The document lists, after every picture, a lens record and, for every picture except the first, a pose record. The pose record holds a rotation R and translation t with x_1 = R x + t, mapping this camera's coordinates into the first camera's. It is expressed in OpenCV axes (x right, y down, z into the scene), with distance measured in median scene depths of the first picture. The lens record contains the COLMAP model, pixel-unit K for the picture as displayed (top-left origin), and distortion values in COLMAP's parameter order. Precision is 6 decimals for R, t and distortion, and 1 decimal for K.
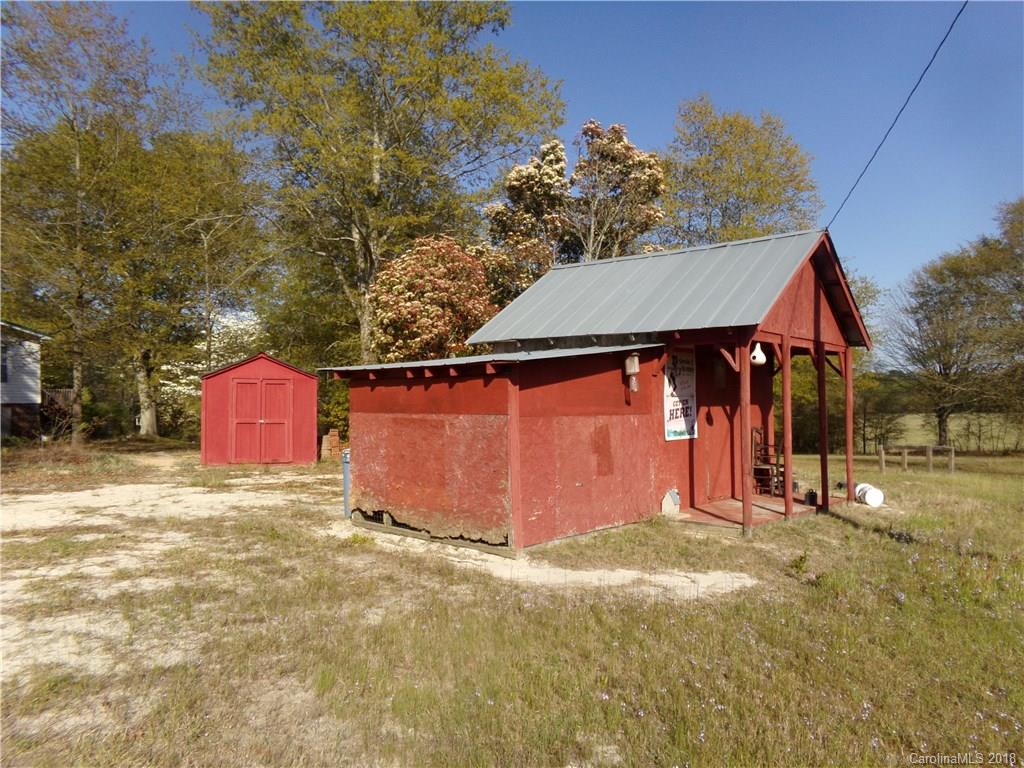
lens RADIAL K [[696.2, 0, 512.4], [0, 696.2, 385.2], [0, 0, 1]] dist [0.006708, 0.001146]
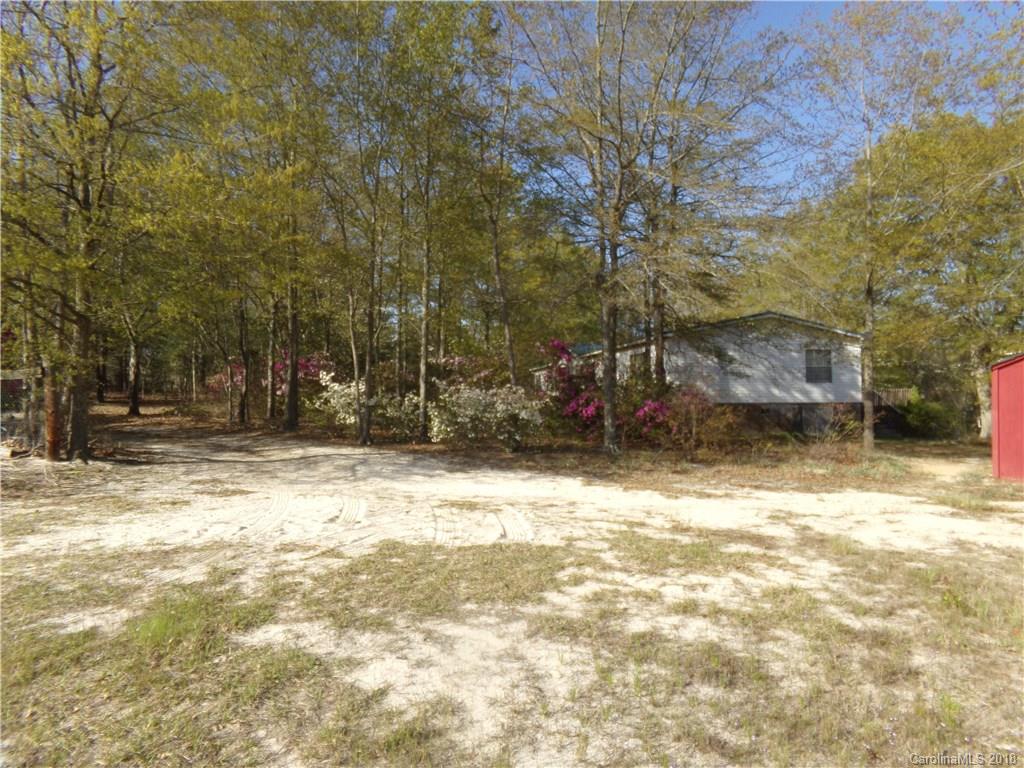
lens RADIAL K [[696.2, 0, 510.9], [0, 696.2, 385.3], [0, 0, 1]] dist [0.006708, 0.001146]
pose [[0.443645, -0.021474, -0.895945, 0.062785], [0.020381, 0.999696, -0.013868, 0.025738], [0.895971, -0.012107, 0.443948, 0.442302]]
